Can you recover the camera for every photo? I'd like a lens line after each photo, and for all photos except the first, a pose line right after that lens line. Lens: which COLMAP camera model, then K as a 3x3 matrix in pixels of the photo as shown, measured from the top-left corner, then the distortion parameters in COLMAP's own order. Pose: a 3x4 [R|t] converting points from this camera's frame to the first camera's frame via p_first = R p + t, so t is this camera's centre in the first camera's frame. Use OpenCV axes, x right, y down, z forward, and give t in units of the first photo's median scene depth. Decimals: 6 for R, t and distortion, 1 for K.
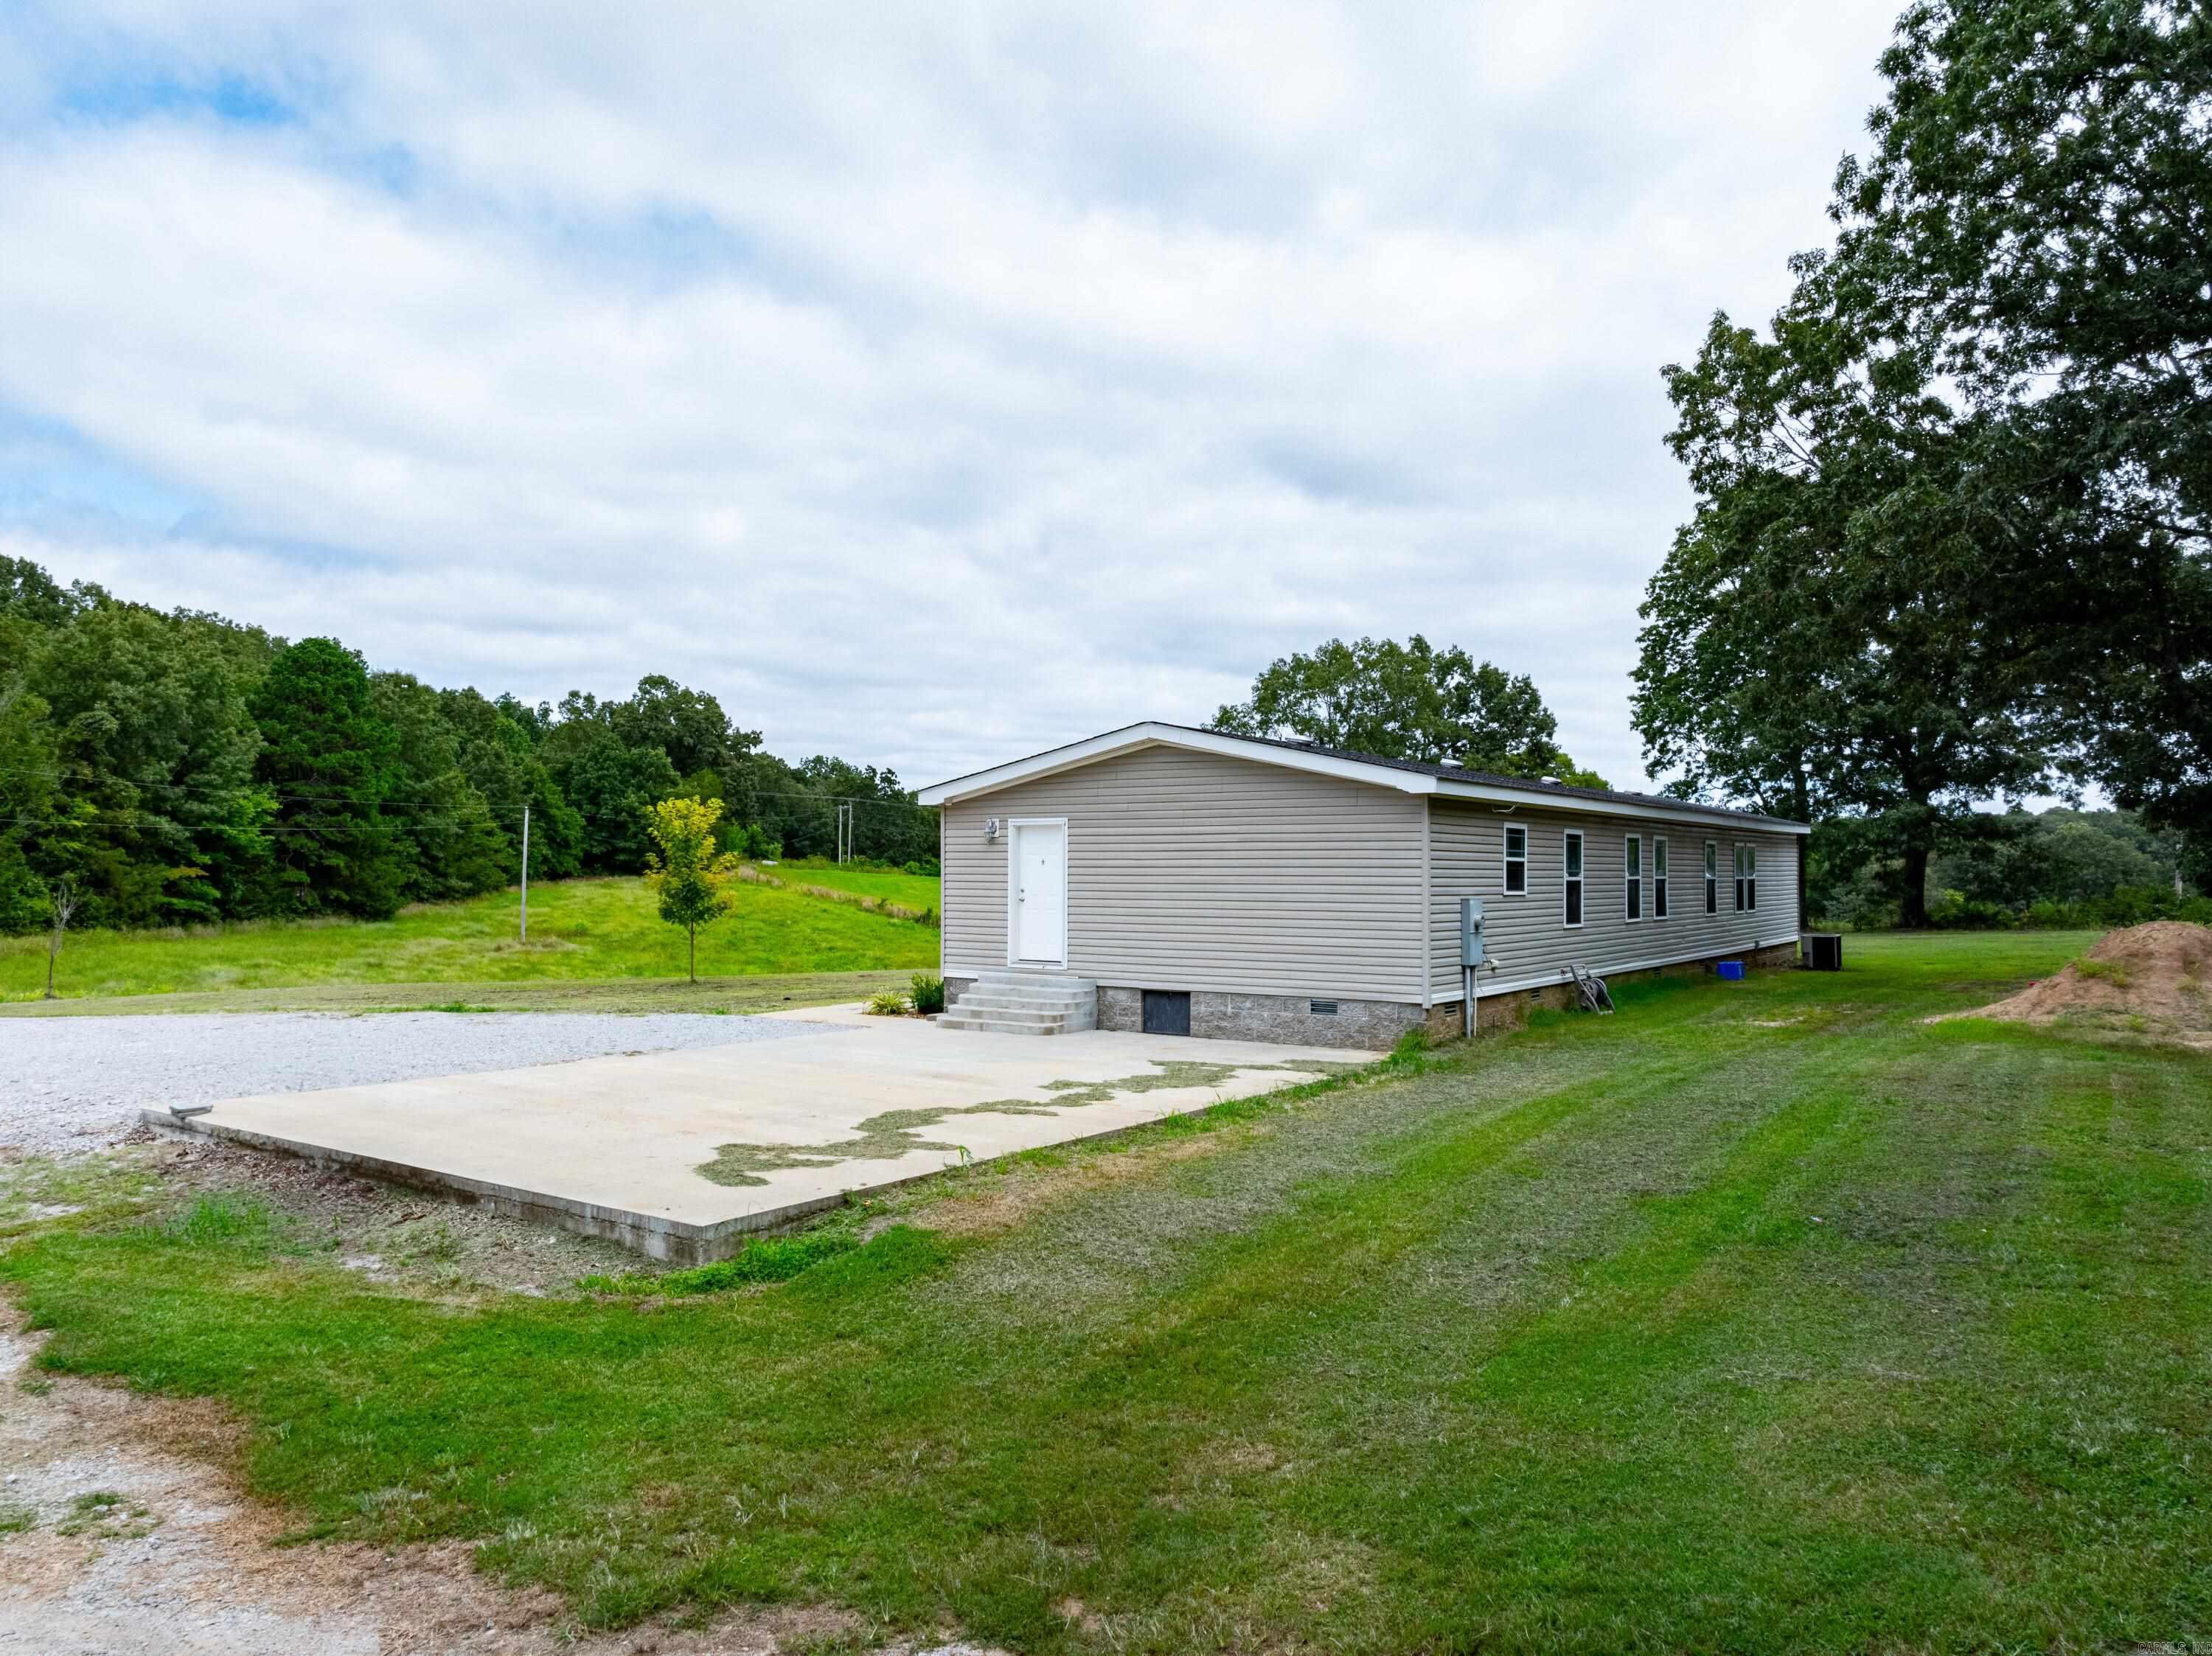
lens RADIAL K [[1551.2, 0, 1106.0], [0, 1551.2, 828.0], [0, 0, 1]] dist [-0.031614, 0.001824]
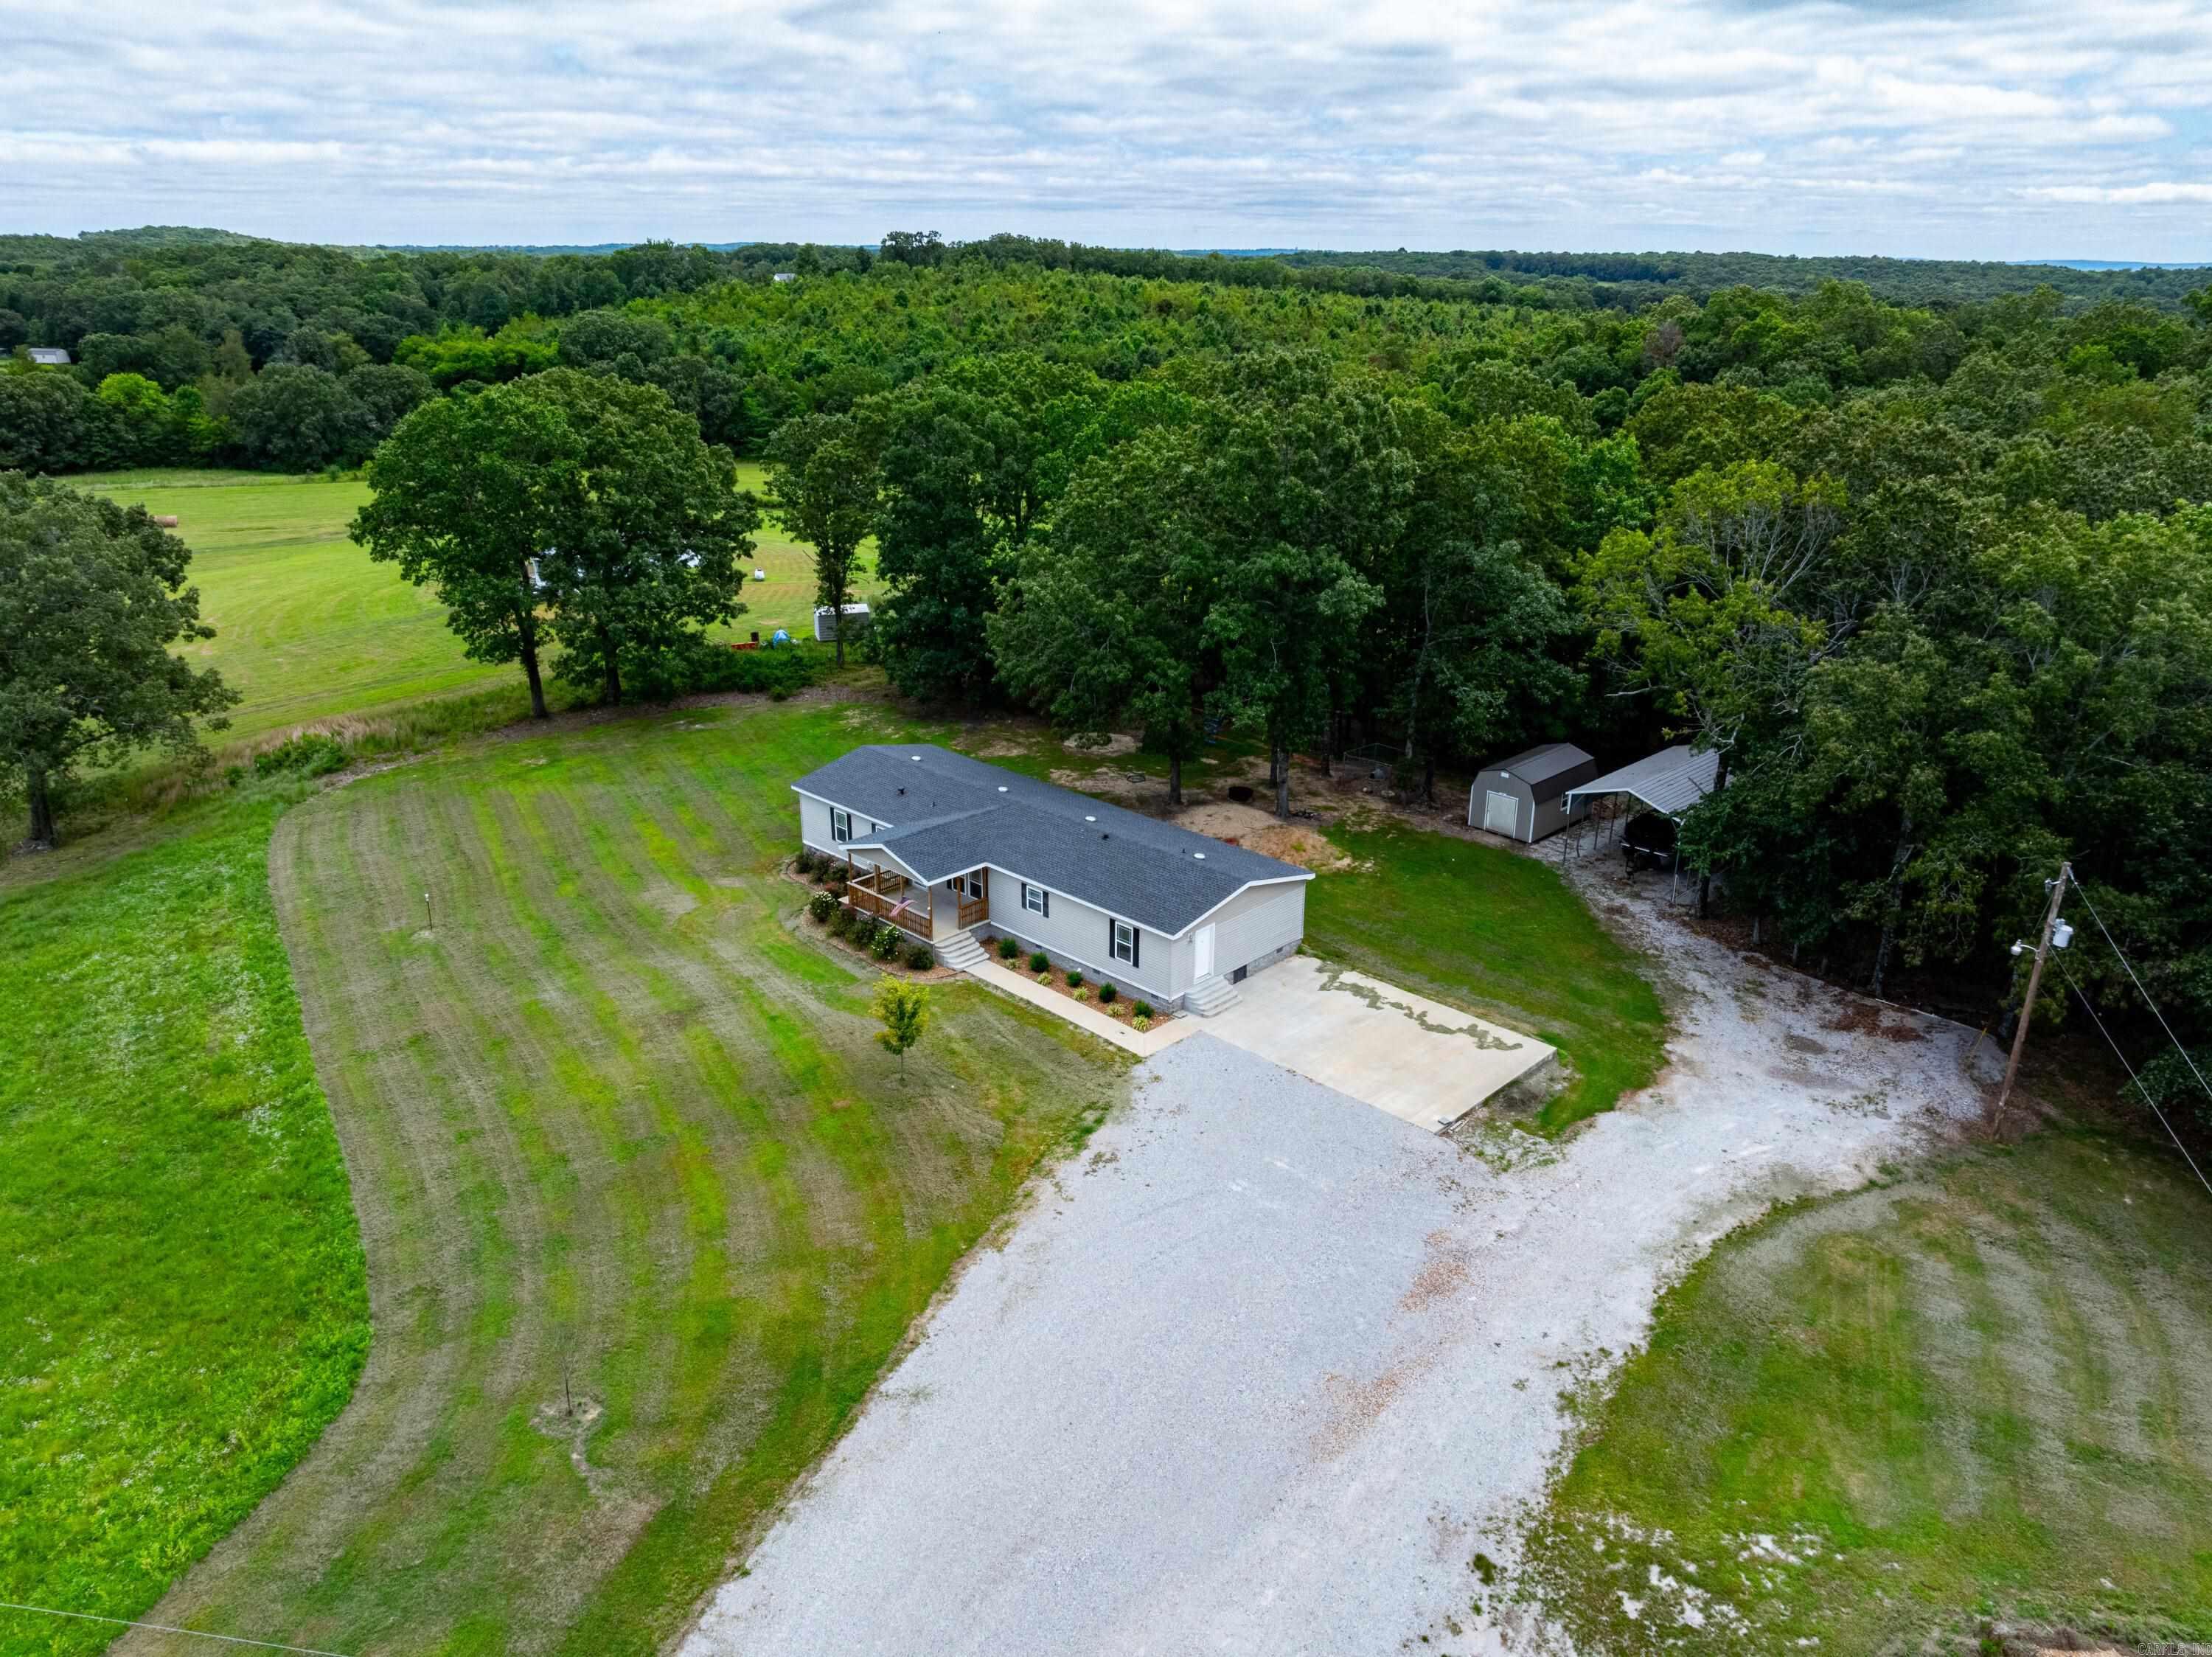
lens RADIAL K [[1551.3, 0, 1106.0], [0, 1551.3, 828.5], [0, 0, 1]] dist [-0.031614, 0.001824]
pose [[0.160893, -0.350455, 0.922657, -2.462752], [-0.031038, 0.932577, 0.359635, -1.112508], [-0.986484, -0.086500, 0.139167, 0.864896]]
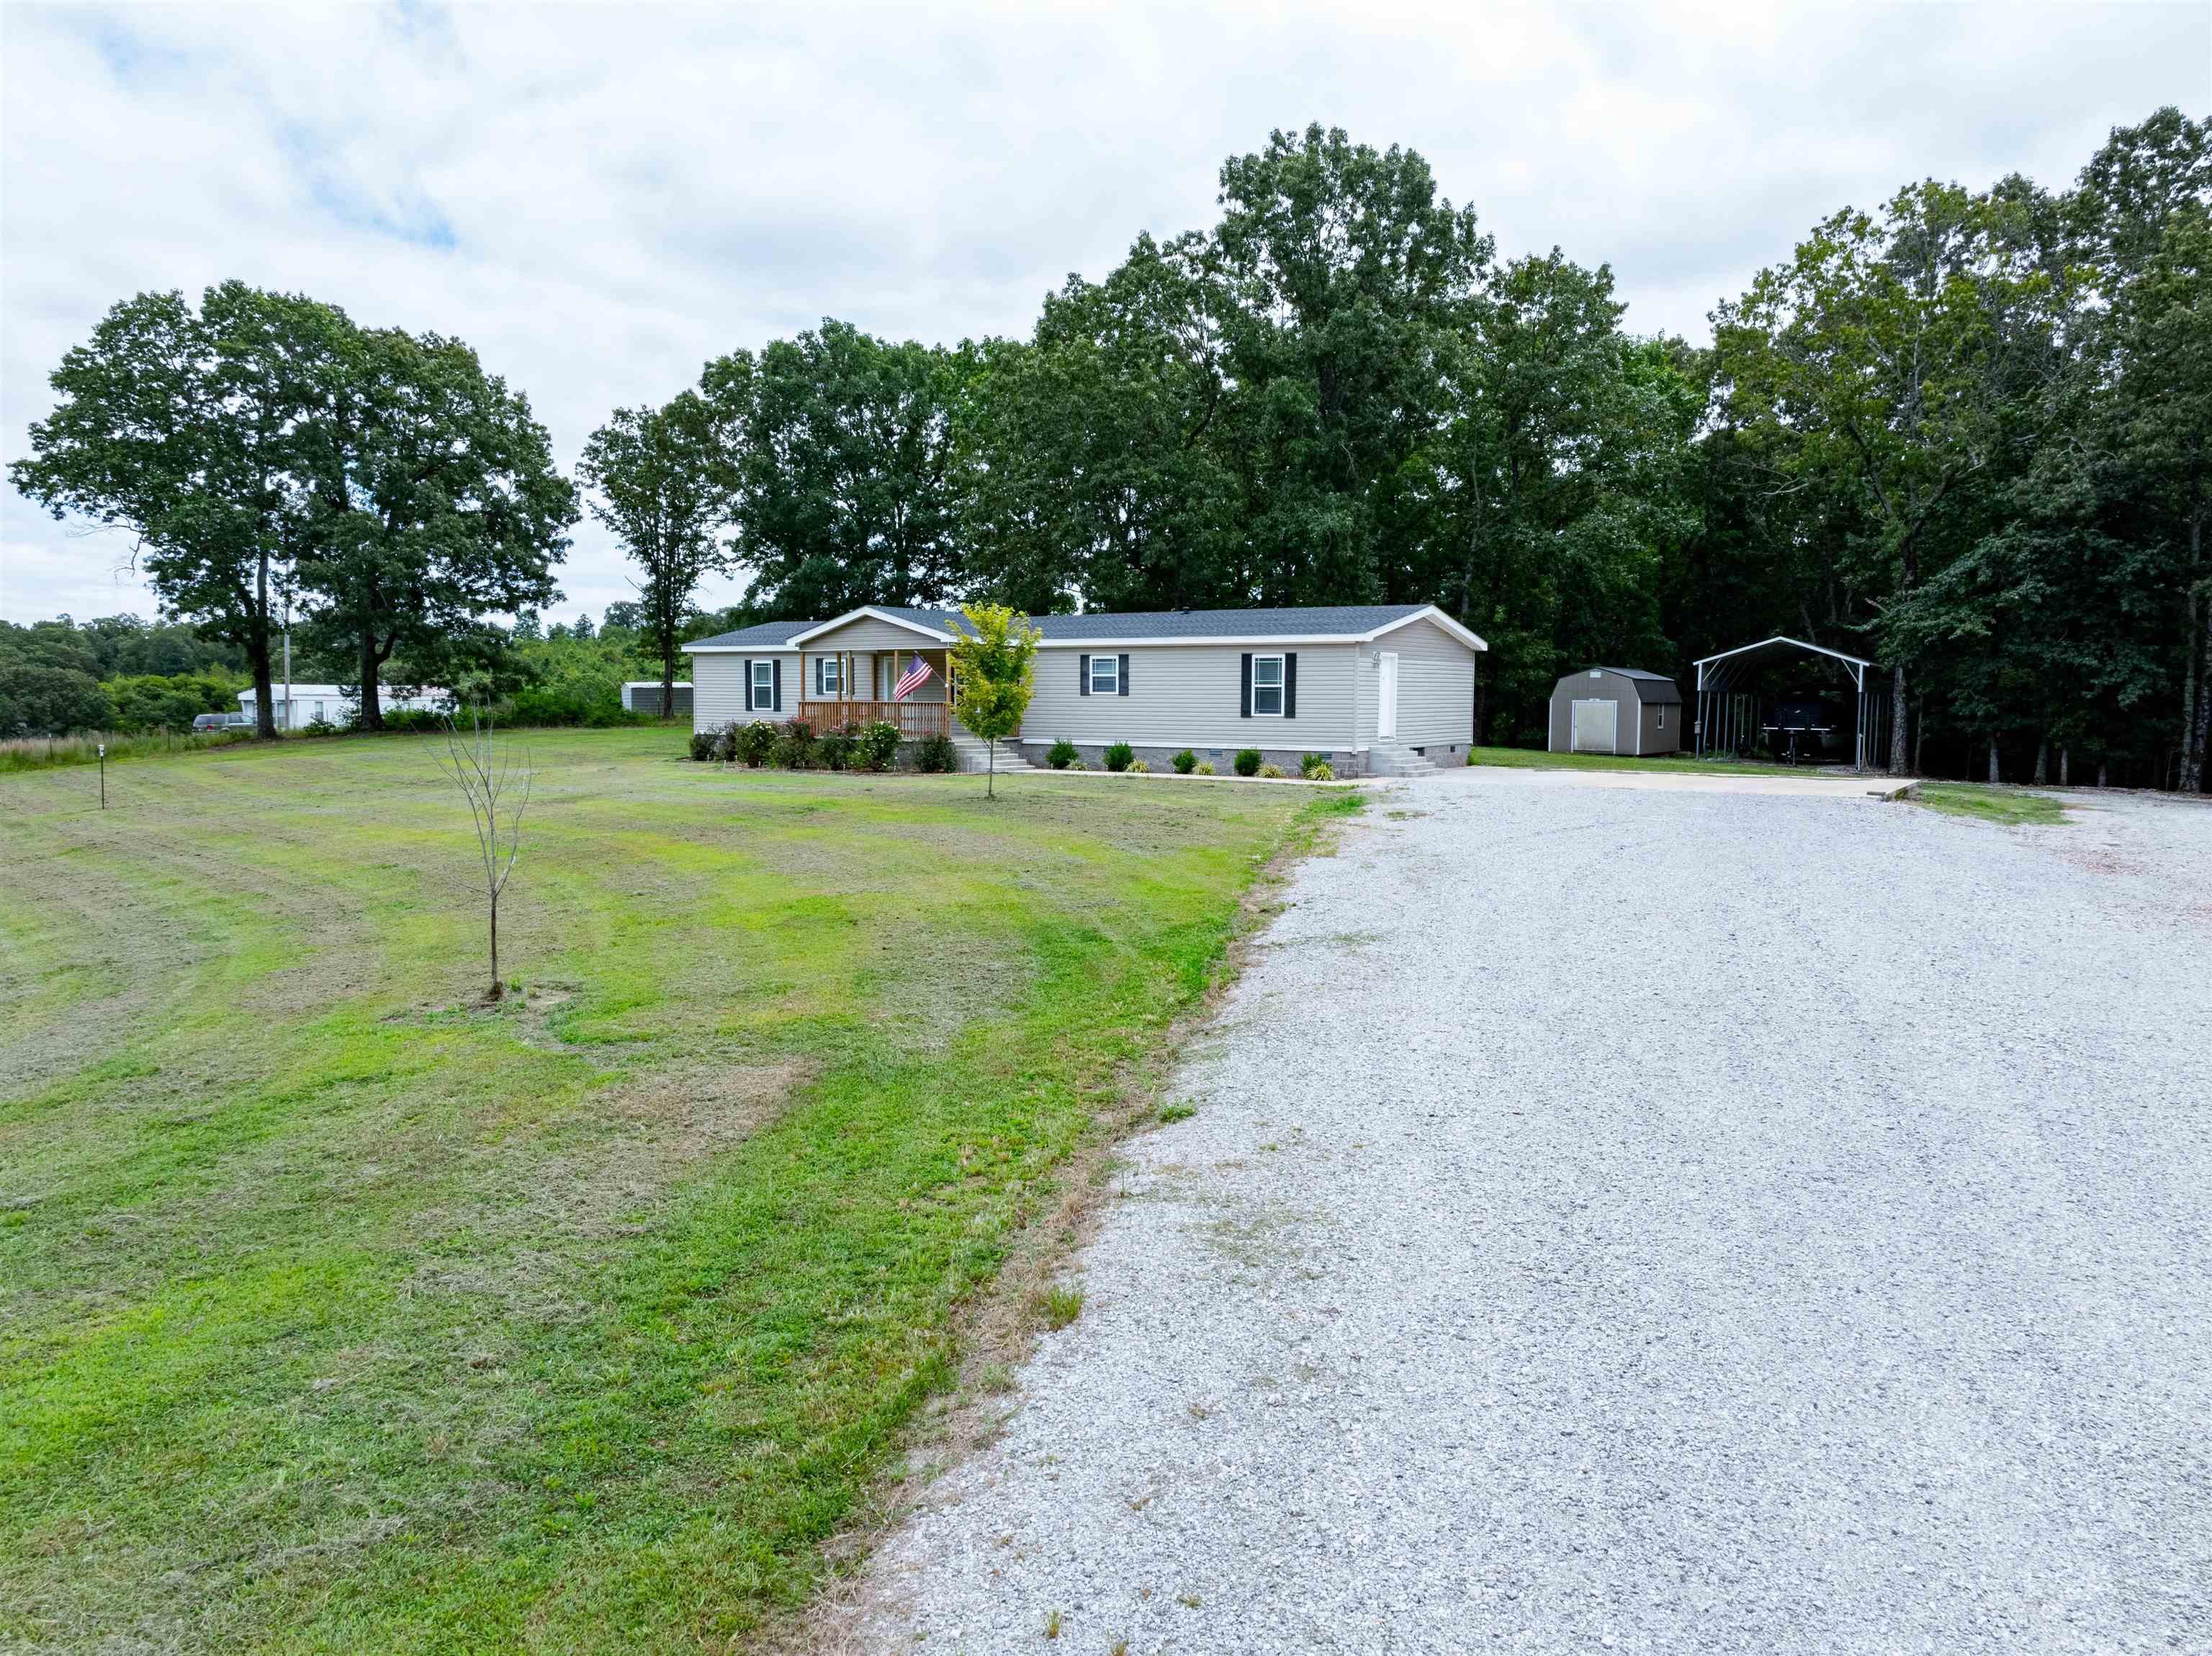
lens RADIAL K [[1552.2, 0, 1116.9], [0, 1552.2, 824.5], [0, 0, 1]] dist [-0.032075, 0.003216]
pose [[-0.033717, -0.090860, 0.995293, -1.825189], [-0.031136, 0.995471, 0.089821, 0.039672], [-0.998946, -0.027961, -0.036393, 1.422725]]
